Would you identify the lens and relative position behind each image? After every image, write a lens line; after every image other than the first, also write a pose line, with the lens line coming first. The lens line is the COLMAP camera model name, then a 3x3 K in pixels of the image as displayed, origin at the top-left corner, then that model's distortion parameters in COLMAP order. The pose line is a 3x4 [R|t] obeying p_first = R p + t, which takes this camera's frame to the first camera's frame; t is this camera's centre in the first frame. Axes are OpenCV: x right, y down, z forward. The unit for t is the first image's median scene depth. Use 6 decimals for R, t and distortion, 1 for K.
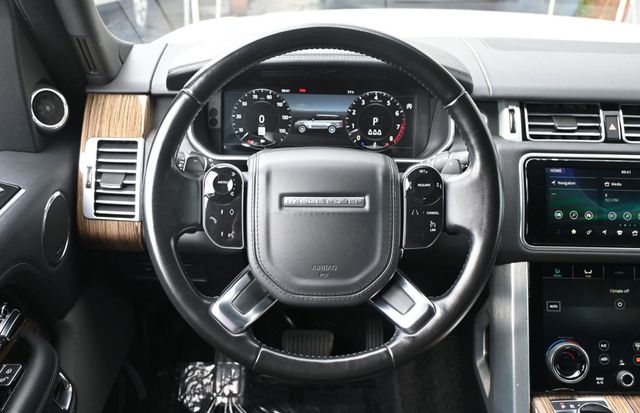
lens RADIAL K [[657.4, 0, 320.4], [0, 657.4, 198.6], [0, 0, 1]] dist [-0.008621, -0.002704]
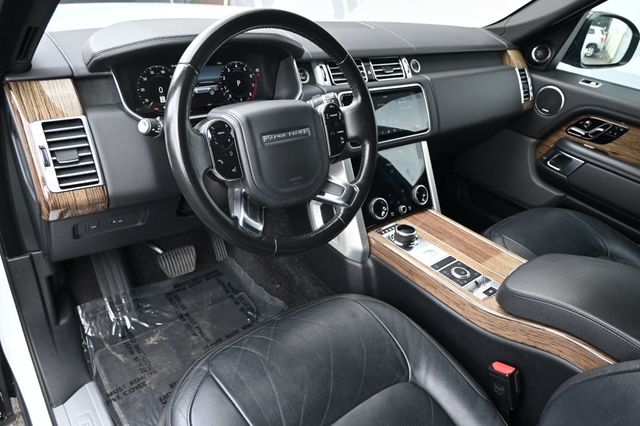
lens RADIAL K [[461.5, 0, 320.0], [0, 461.5, 213.0], [0, 0, 1]] dist [-0.004524, -0.002223]
pose [[0.787894, -0.255329, 0.560384, -0.434400], [0.171606, 0.964981, 0.198401, -0.014992], [-0.591417, -0.060154, 0.804119, 0.079800]]
